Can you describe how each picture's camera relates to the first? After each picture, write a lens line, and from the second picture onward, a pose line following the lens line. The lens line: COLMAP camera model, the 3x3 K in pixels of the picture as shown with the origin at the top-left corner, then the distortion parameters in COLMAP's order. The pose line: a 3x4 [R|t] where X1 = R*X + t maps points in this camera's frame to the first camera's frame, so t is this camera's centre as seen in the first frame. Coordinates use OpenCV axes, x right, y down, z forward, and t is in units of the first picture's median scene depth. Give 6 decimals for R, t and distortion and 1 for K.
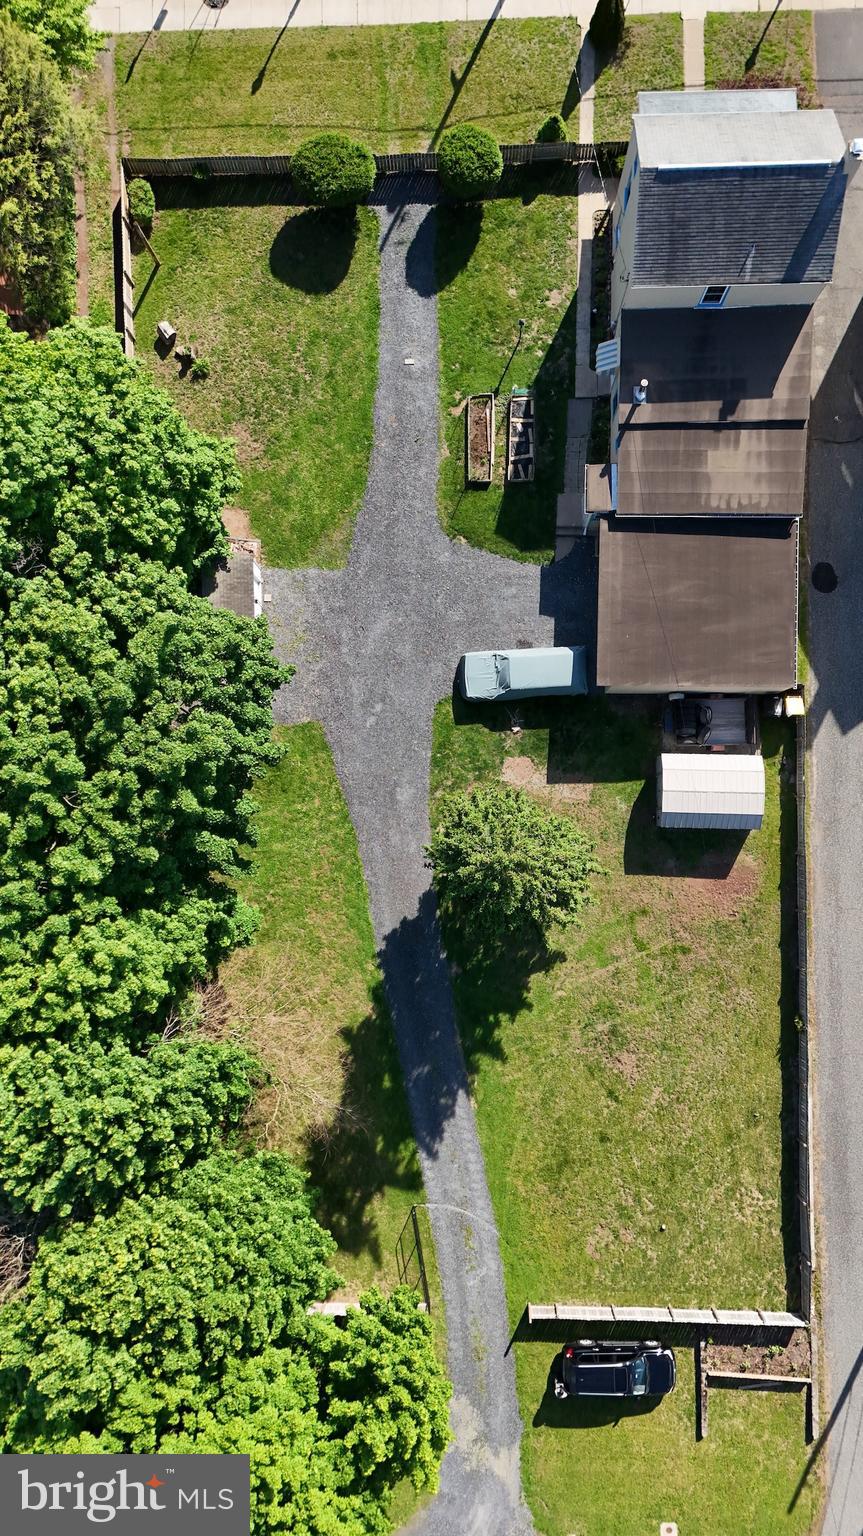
lens RADIAL K [[1124.3, 0, 431.5], [0, 1124.3, 768.0], [0, 0, 1]] dist [0.087887, -0.094090]
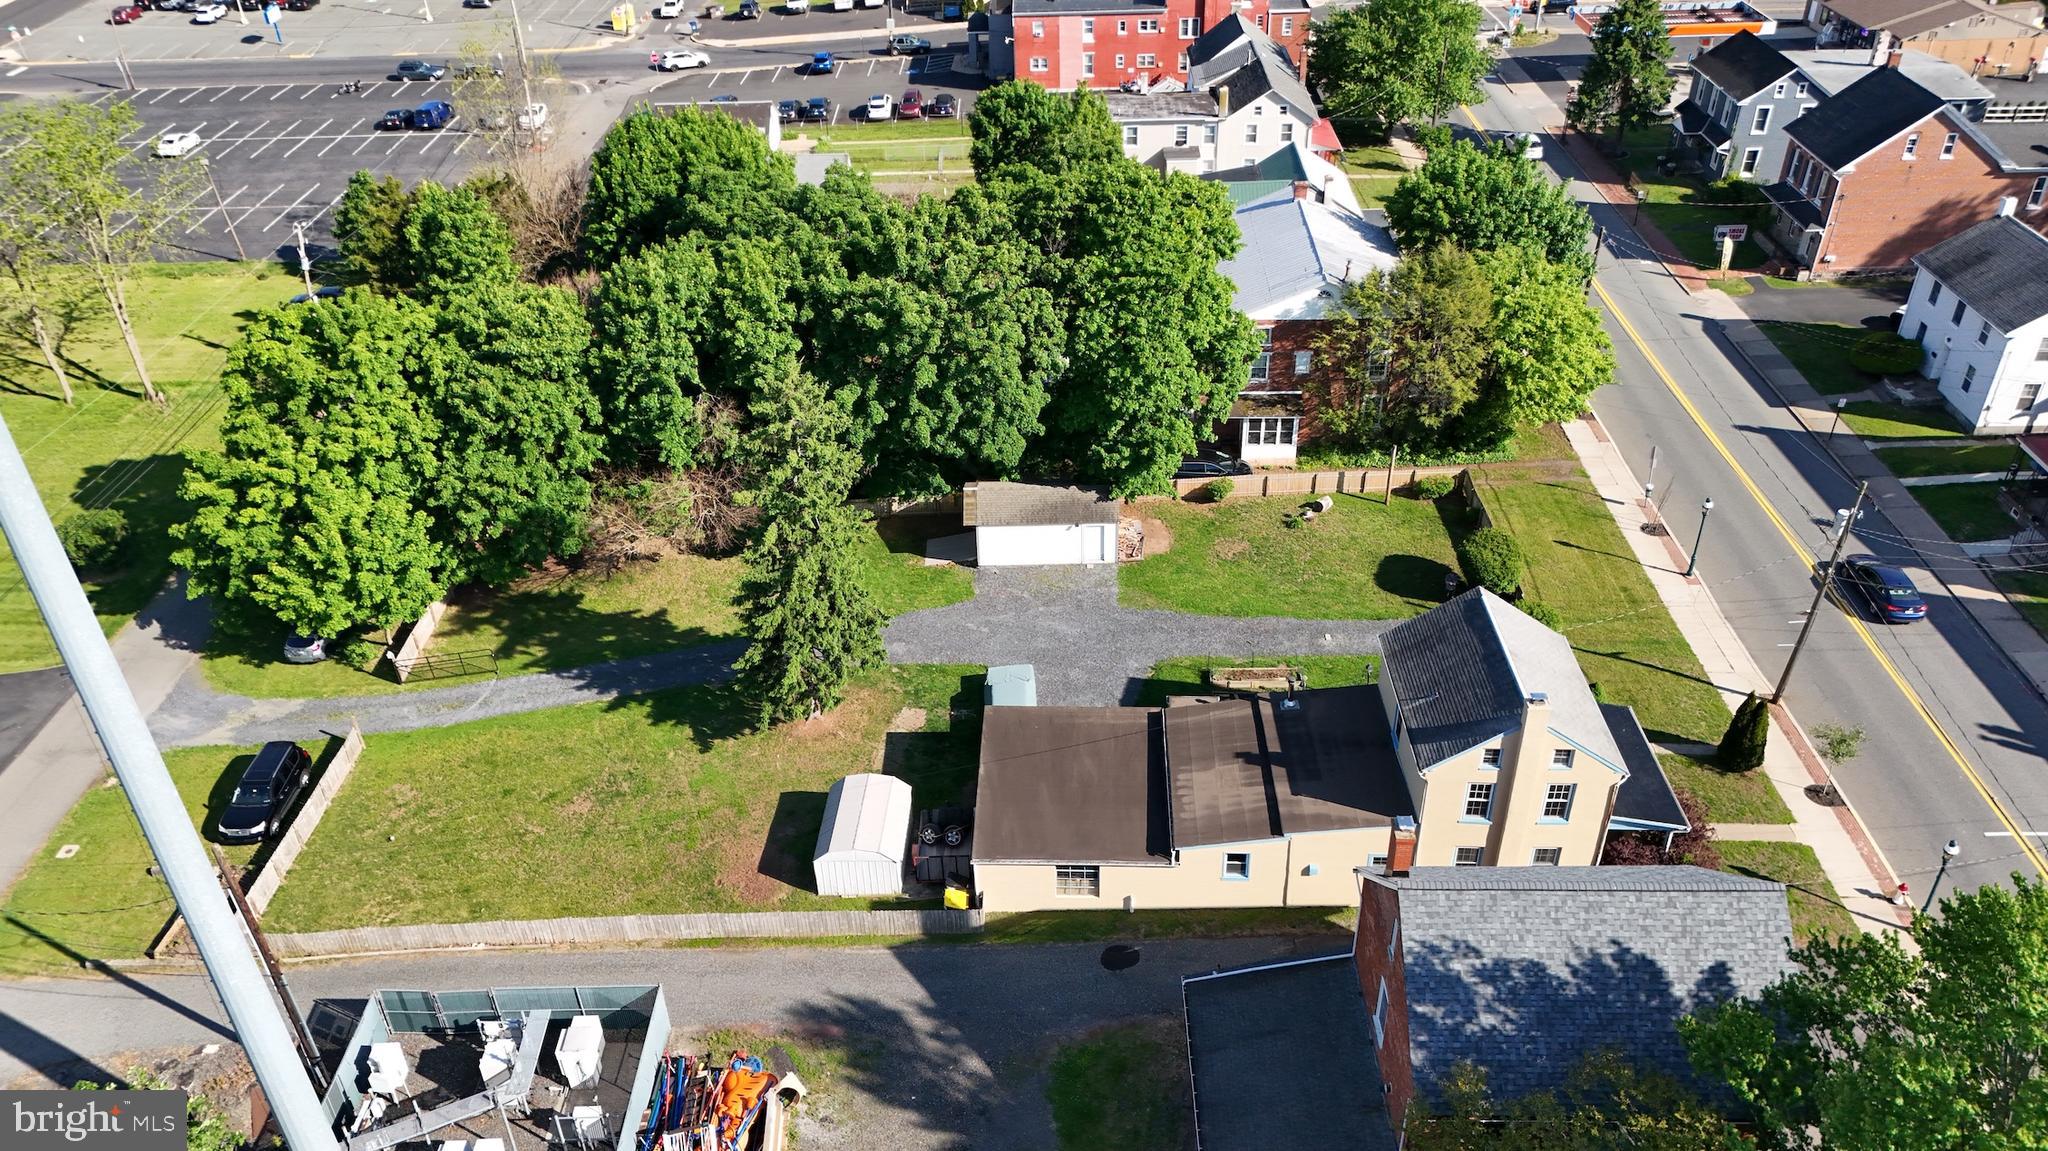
lens RADIAL K [[1499.0, 0, 1024.0], [0, 1499.0, 575.5], [0, 0, 1]] dist [0.087887, -0.094090]
pose [[-0.013937, 0.596732, -0.802320, 1.021491], [-0.998408, 0.035561, 0.043791, -0.146712], [0.054663, 0.801652, 0.595286, 0.157122]]
